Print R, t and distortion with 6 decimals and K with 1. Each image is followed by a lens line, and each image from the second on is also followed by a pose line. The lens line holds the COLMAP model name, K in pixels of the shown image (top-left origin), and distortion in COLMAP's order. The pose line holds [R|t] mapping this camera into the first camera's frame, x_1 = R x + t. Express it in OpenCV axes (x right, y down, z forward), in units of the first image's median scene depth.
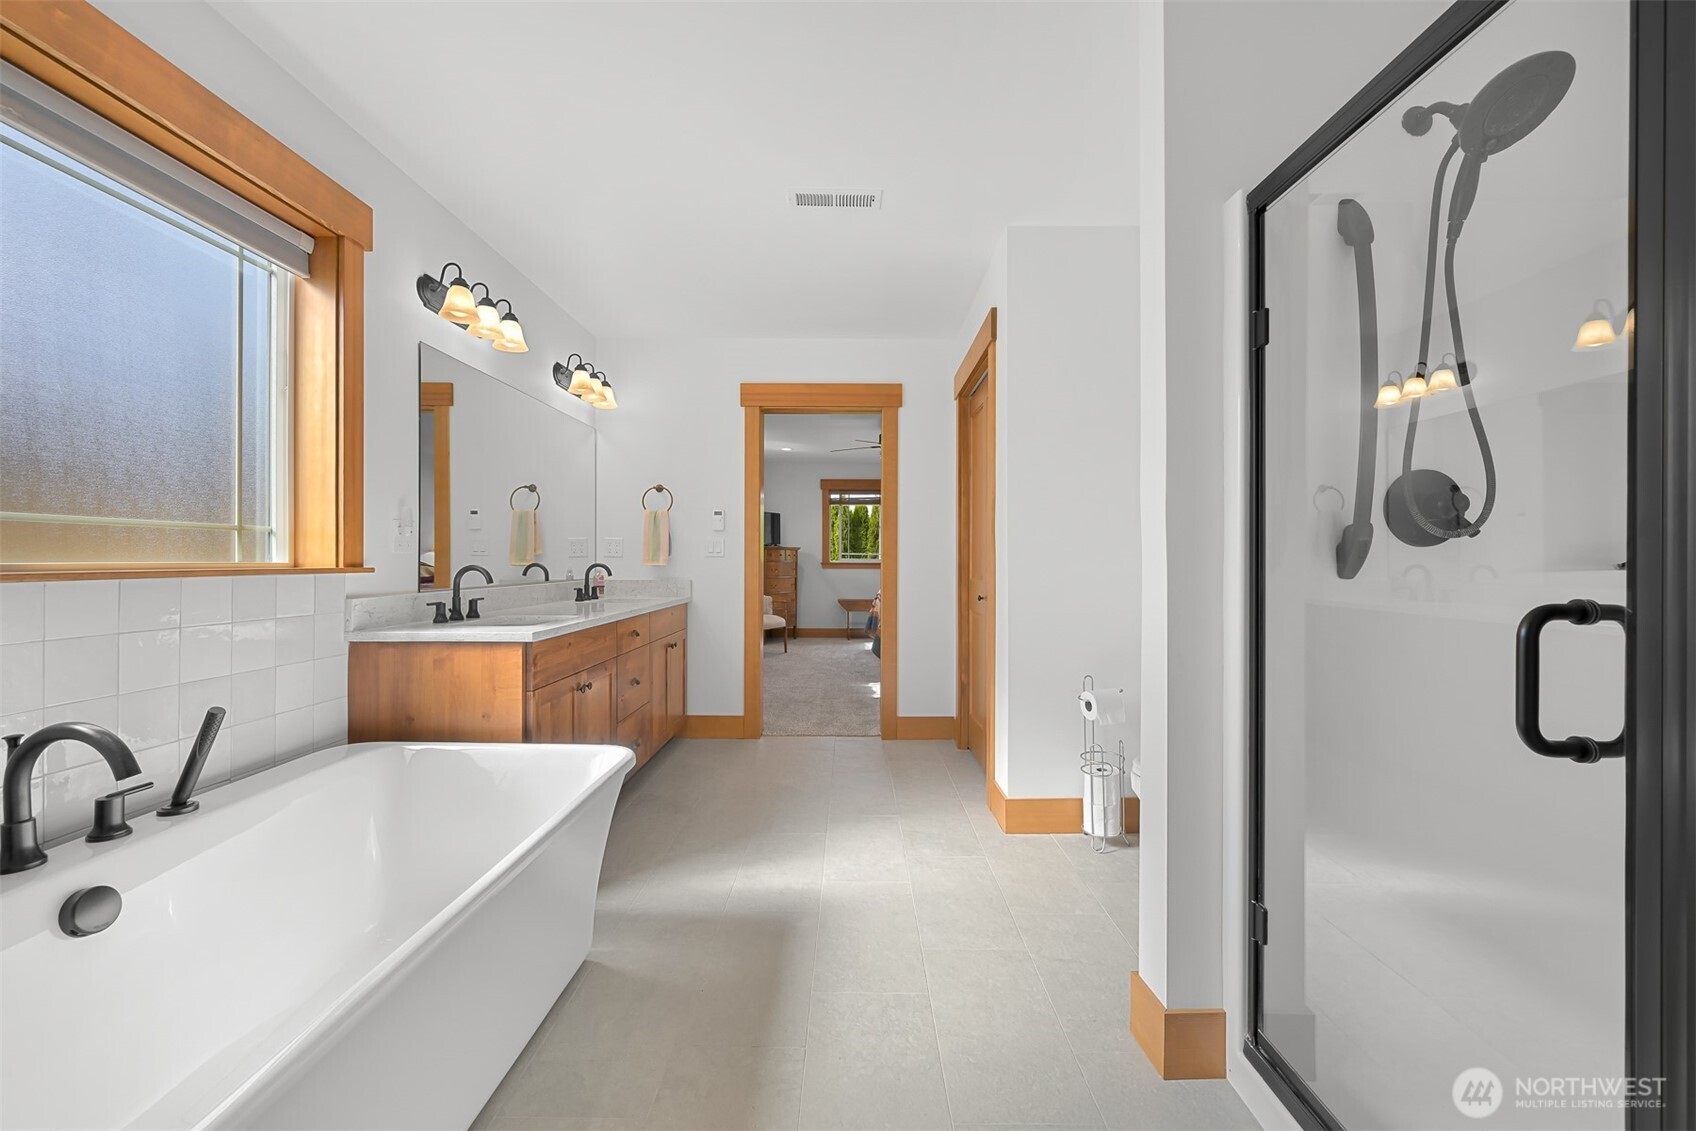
lens RADIAL K [[676.4, 0, 848.0], [0, 676.4, 566.4], [0, 0, 1]] dist [-0.000619, 0.000206]
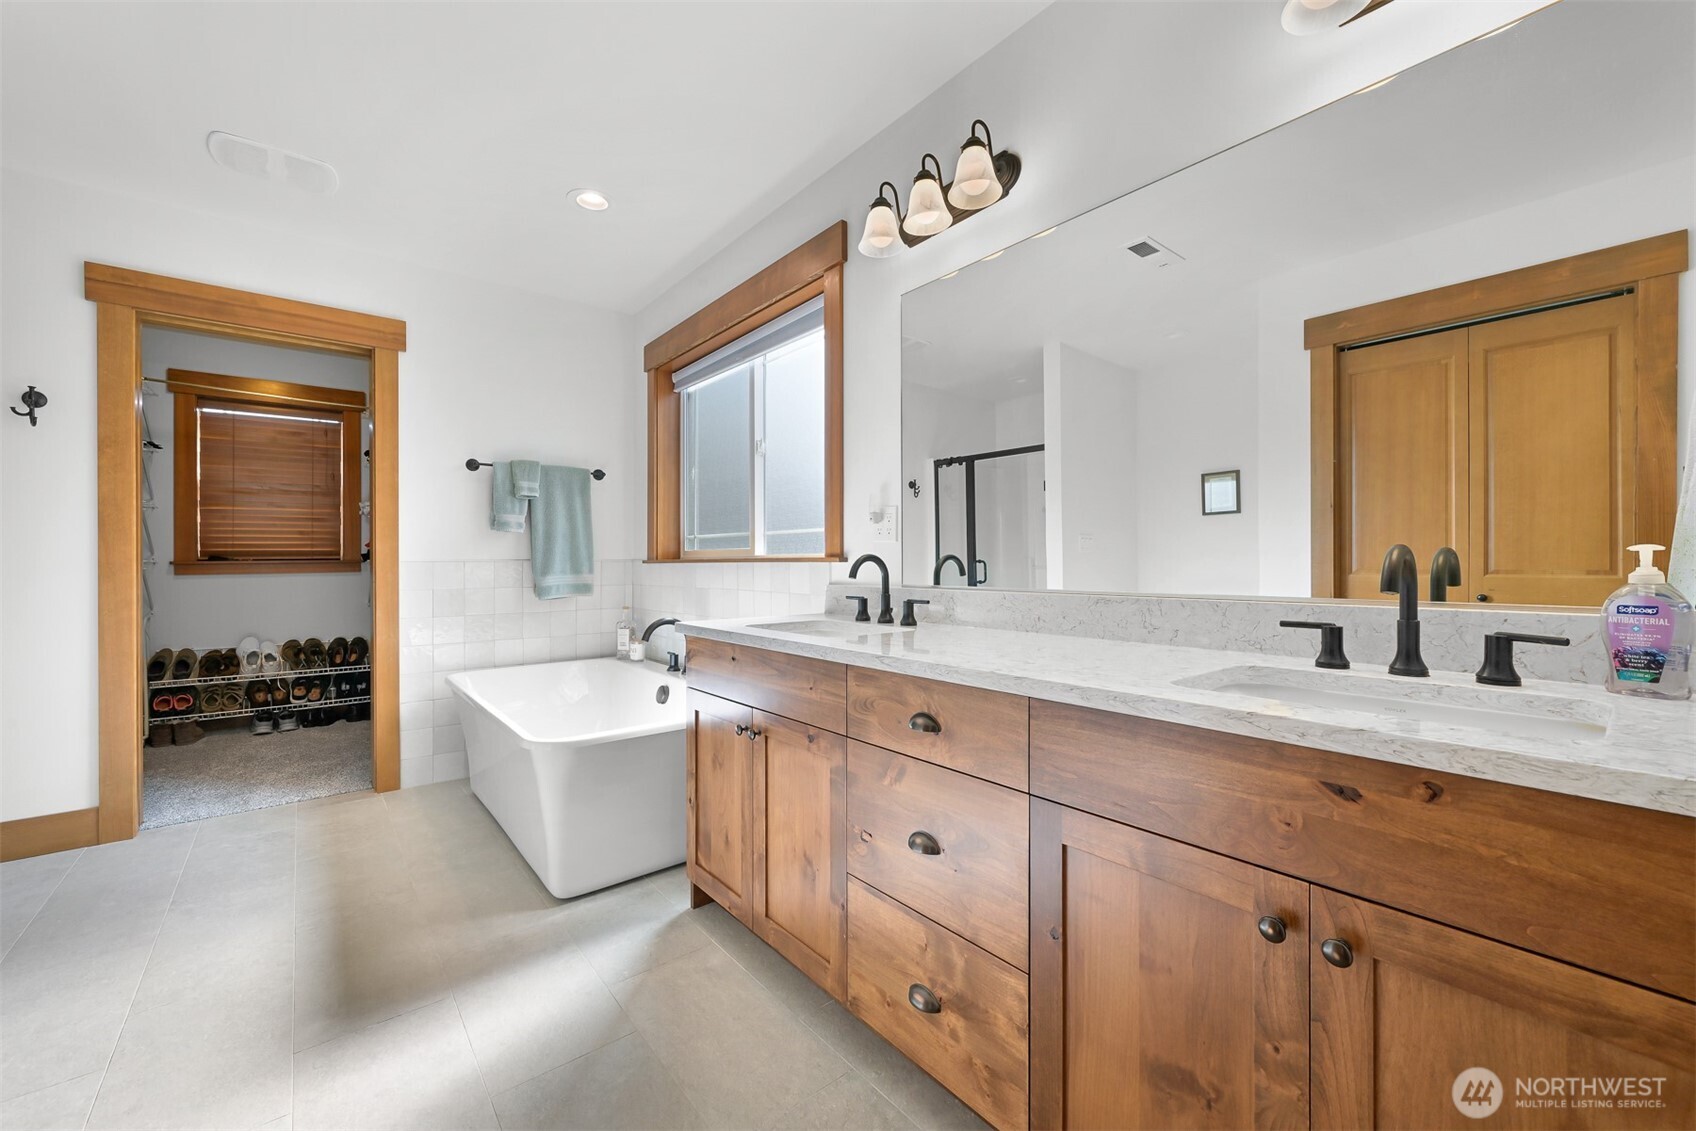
lens RADIAL K [[676.4, 0, 863.0], [0, 676.4, 562.6], [0, 0, 1]] dist [-0.000619, 0.000206]
pose [[-0.773774, 0.008340, -0.633407, -0.053442], [0.008798, 0.999958, 0.002419, 0.006463], [0.633401, -0.003701, -0.773815, 1.682327]]
